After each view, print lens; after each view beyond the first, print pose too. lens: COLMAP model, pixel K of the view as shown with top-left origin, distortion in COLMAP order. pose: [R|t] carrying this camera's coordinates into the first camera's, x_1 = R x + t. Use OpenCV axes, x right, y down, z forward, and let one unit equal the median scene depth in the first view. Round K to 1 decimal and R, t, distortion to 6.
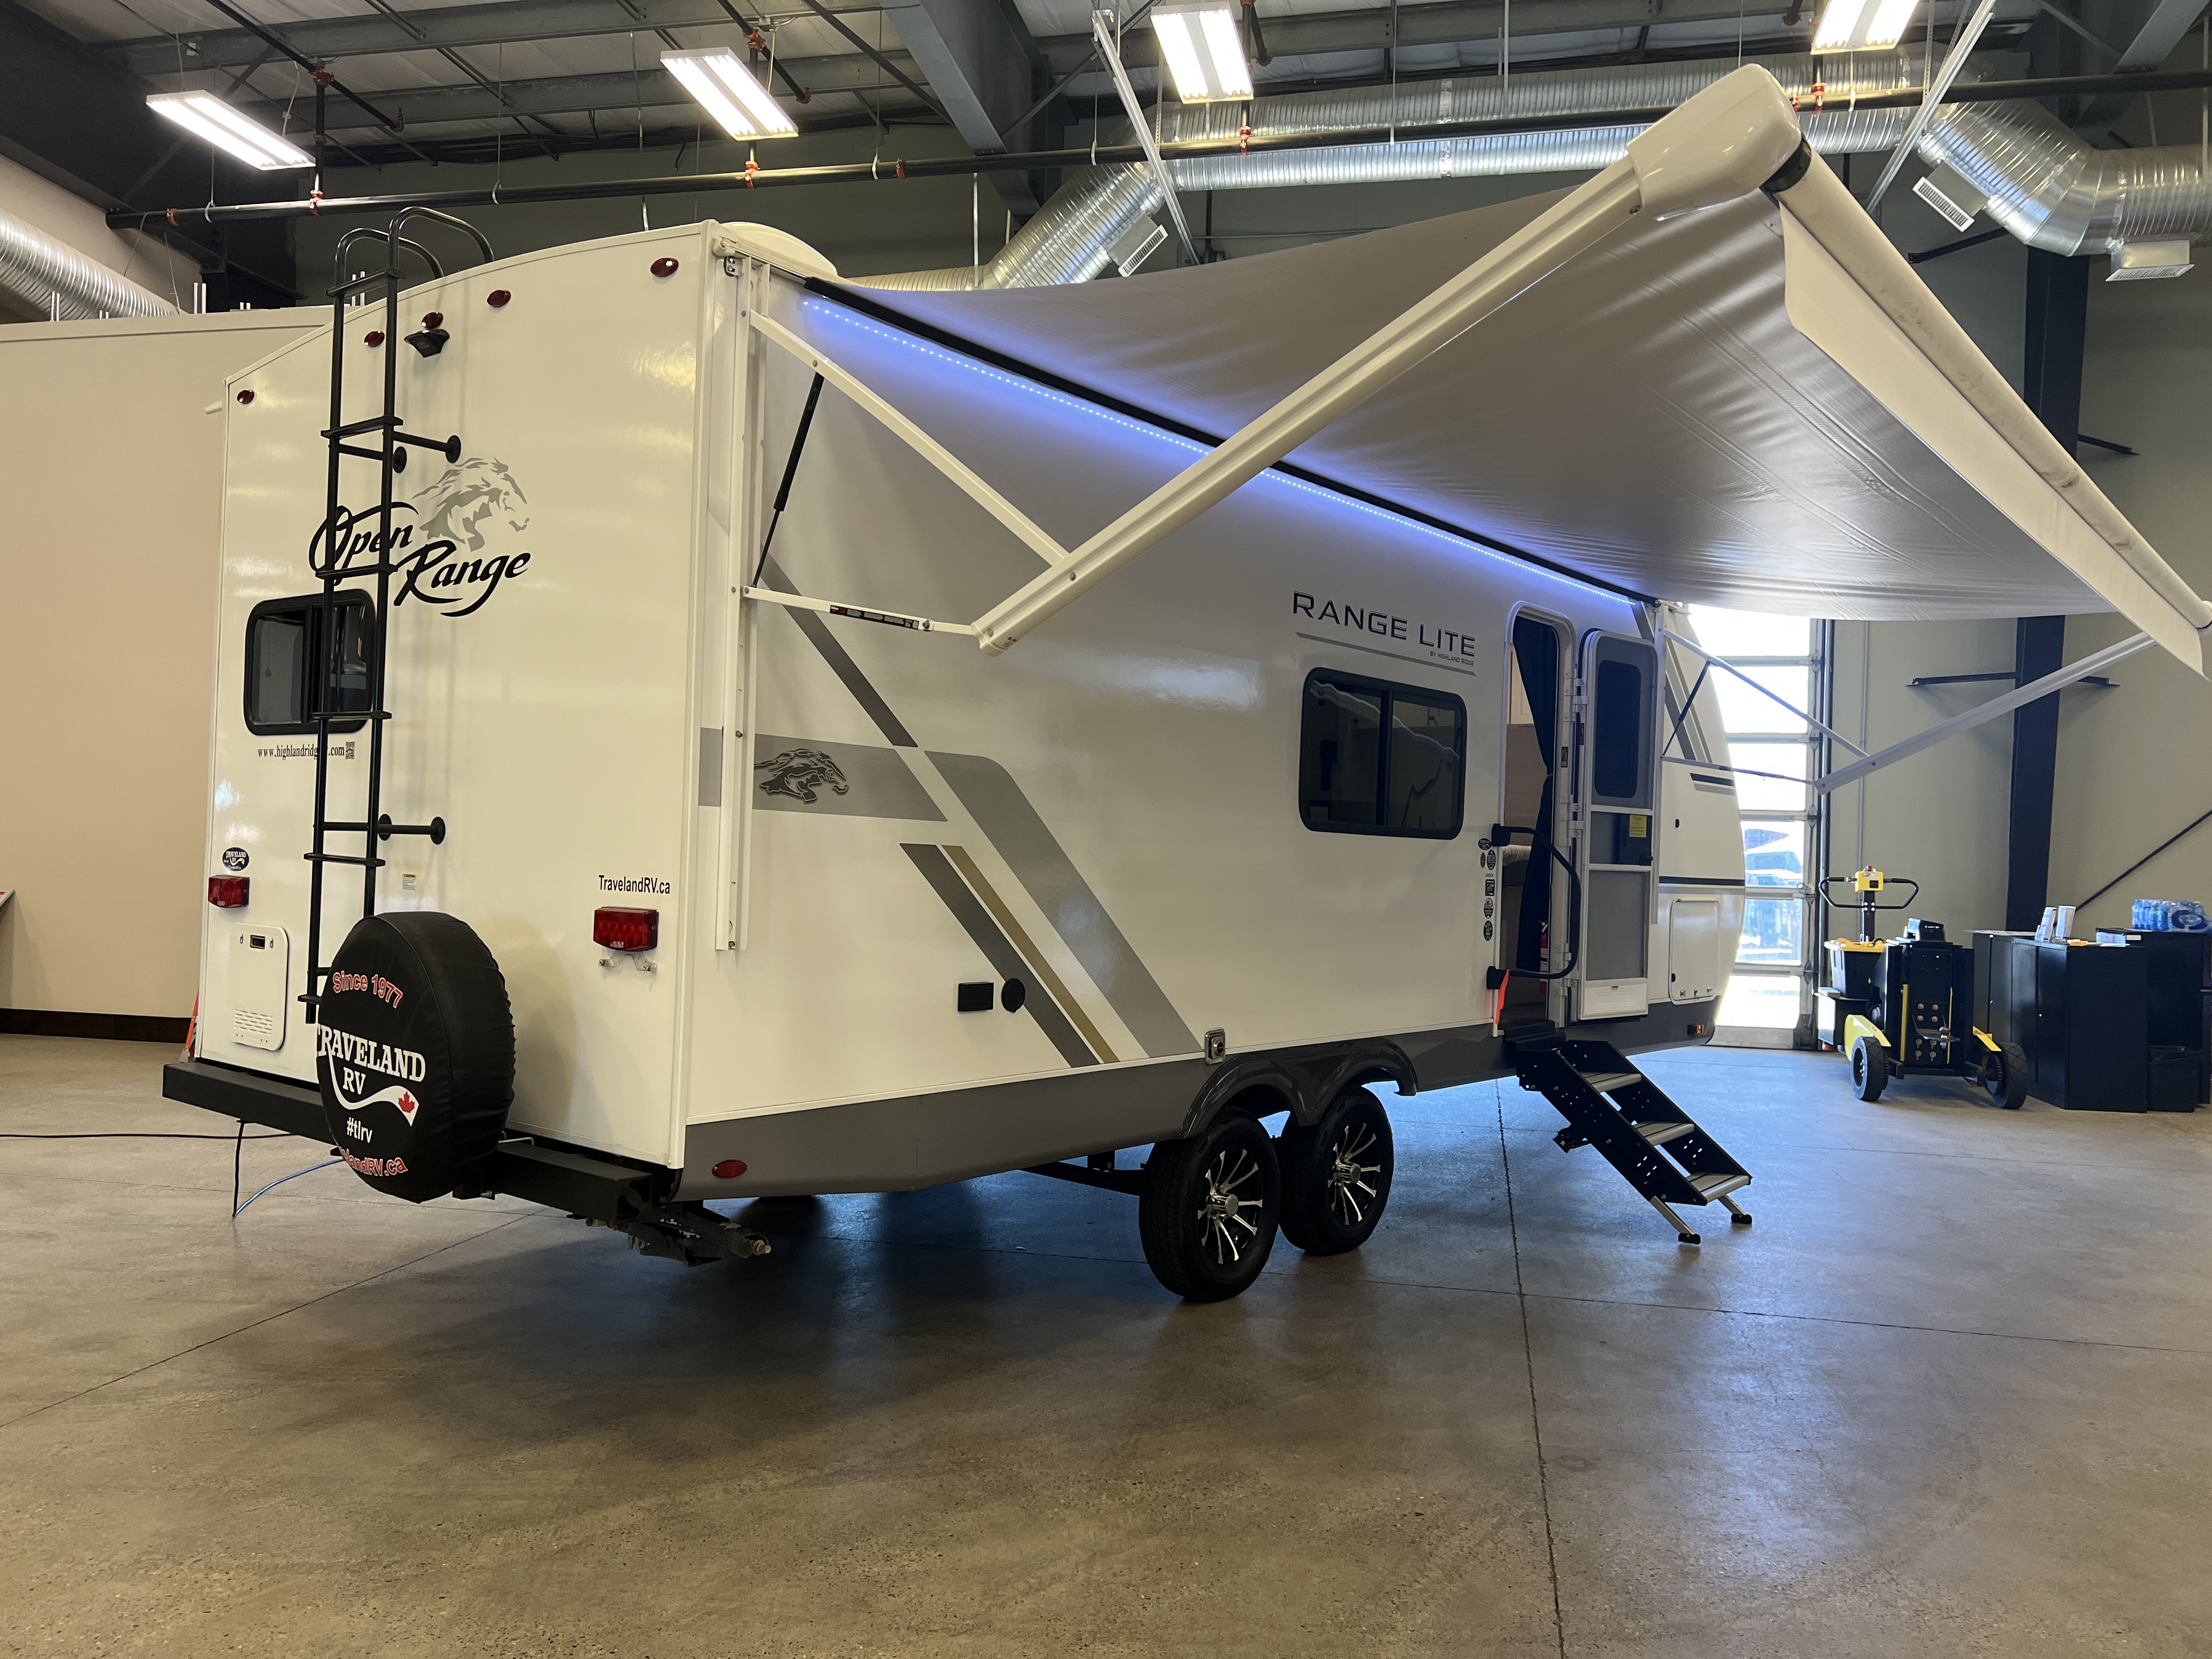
lens RADIAL K [[1598.3, 0, 1097.6], [0, 1598.3, 841.6], [0, 0, 1]] dist [0.025626, -0.013689]
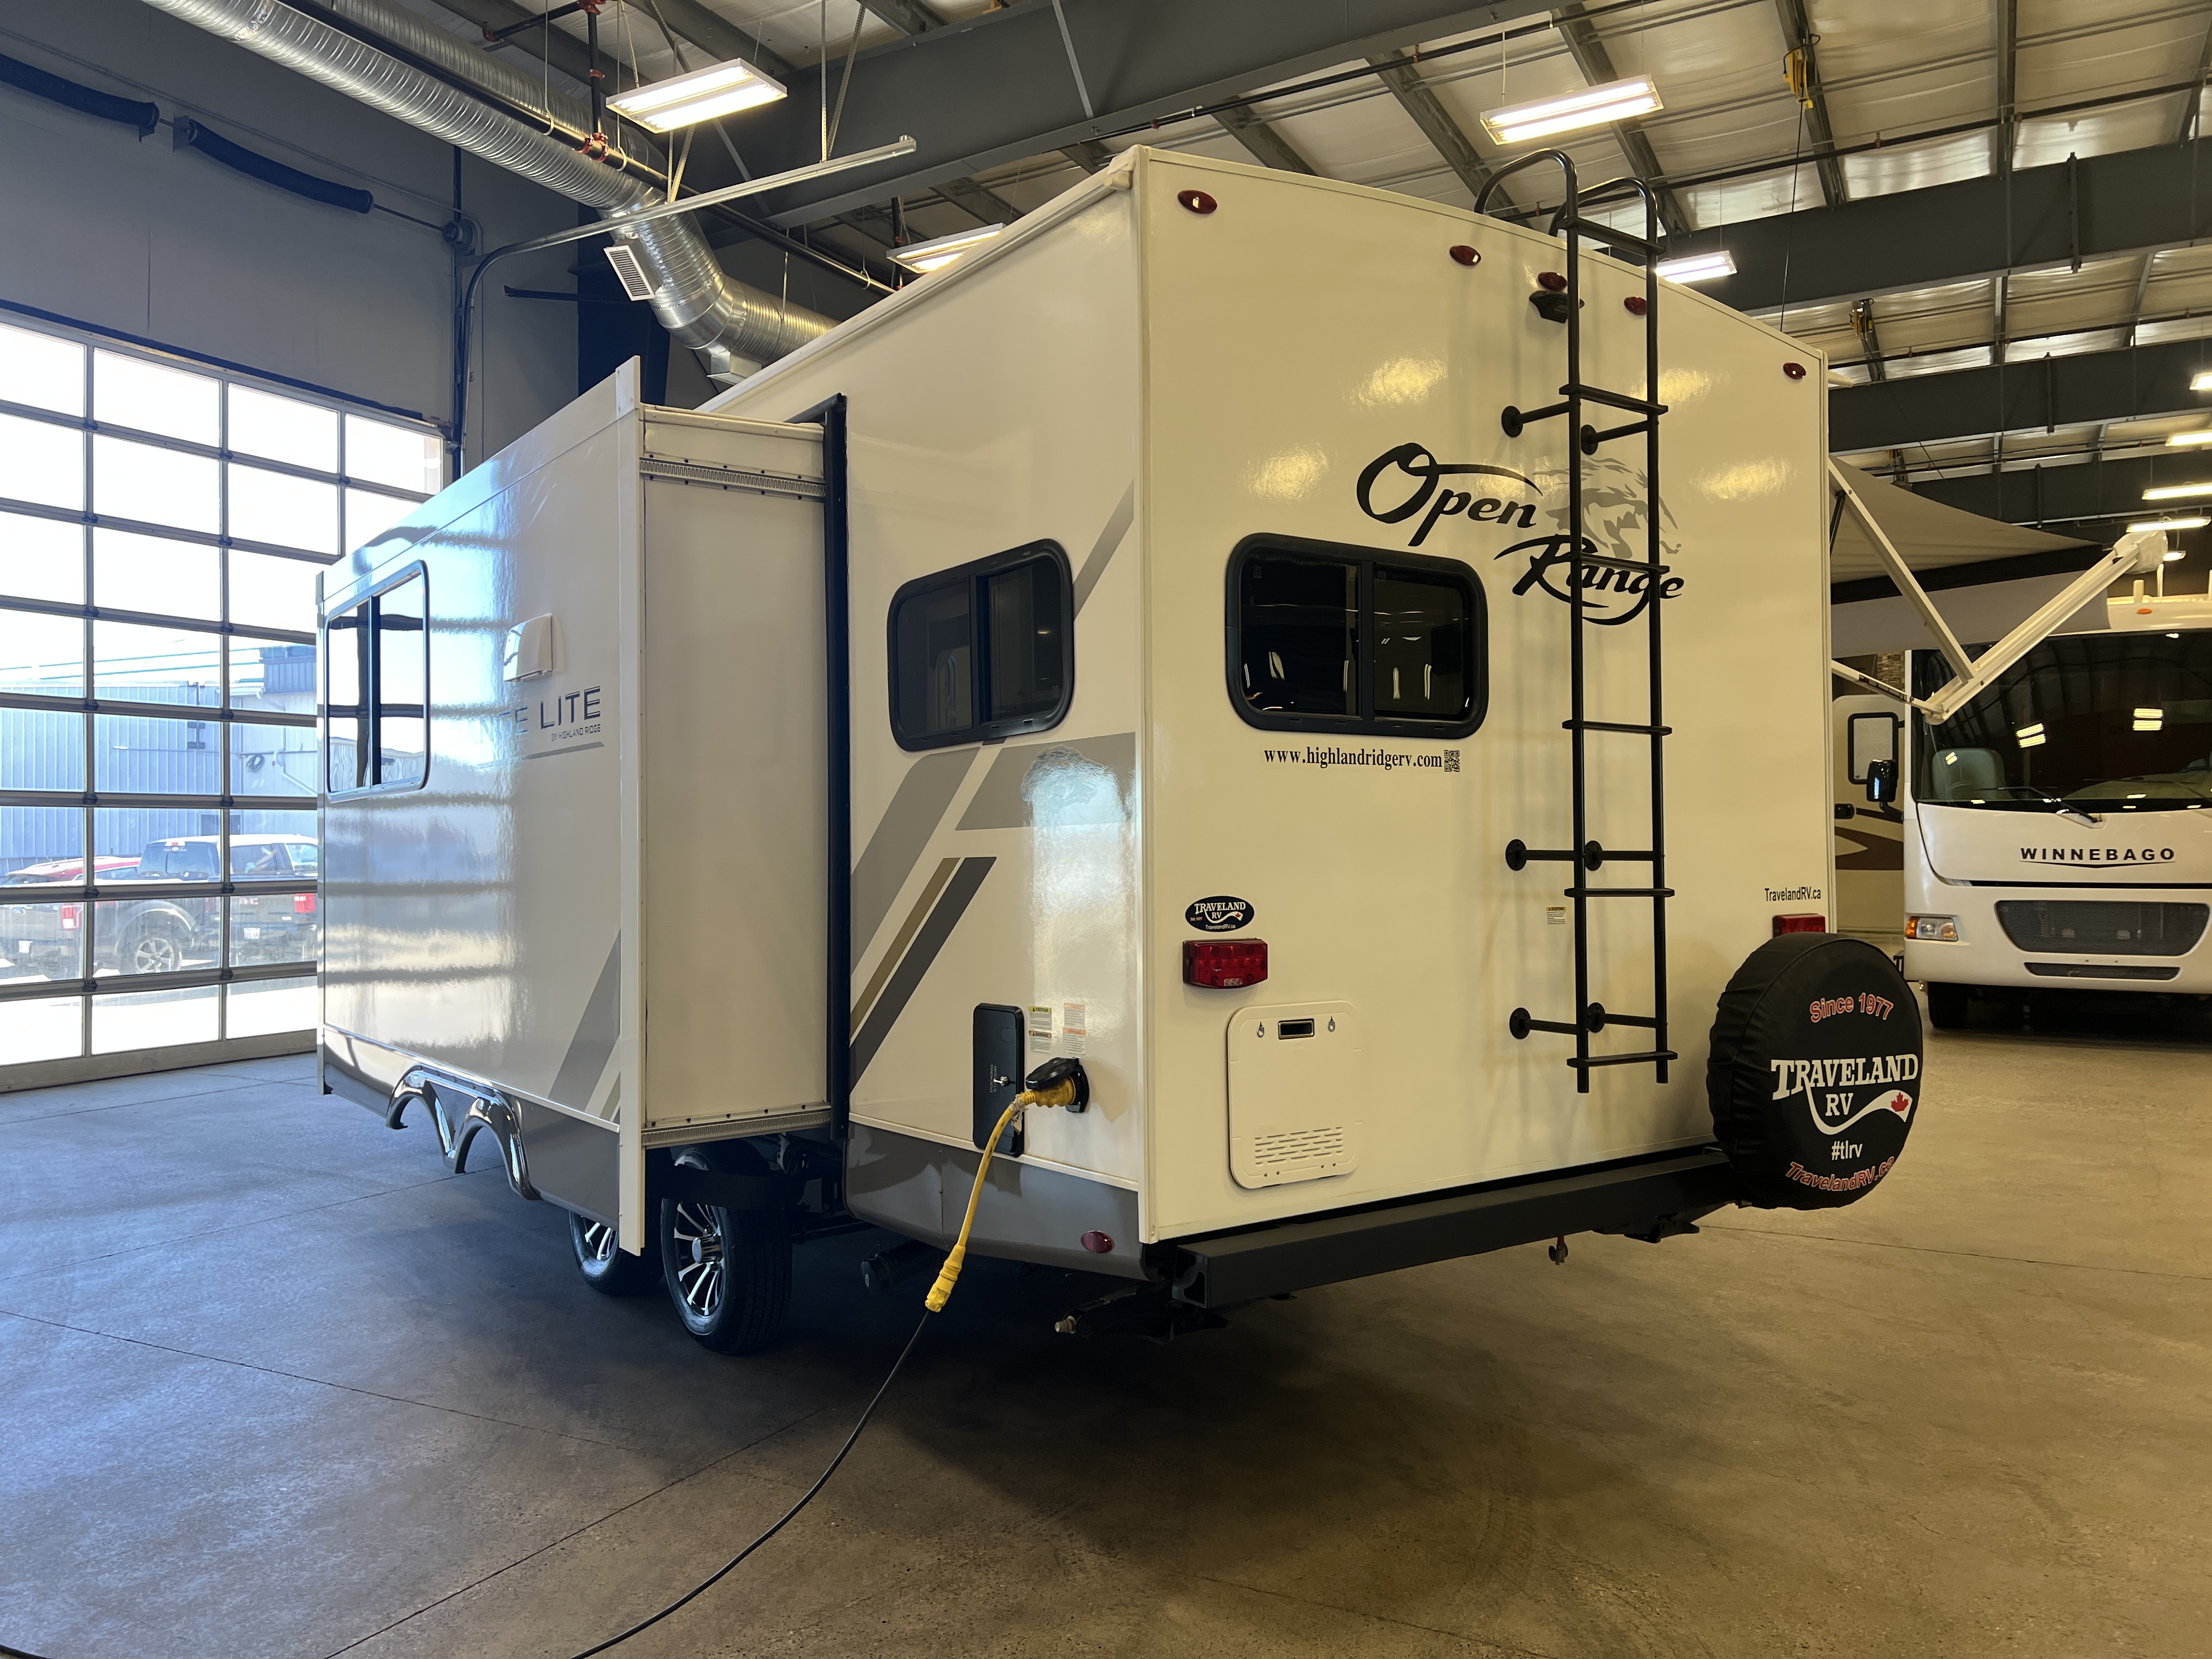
lens RADIAL K [[1598.3, 0, 1098.2], [0, 1598.3, 818.9], [0, 0, 1]] dist [0.025626, -0.013689]
pose [[0.300872, -0.016203, 0.953527, -1.543828], [0.012736, 0.999835, 0.012971, -0.048860], [-0.953579, 0.008241, 0.301029, 1.123355]]
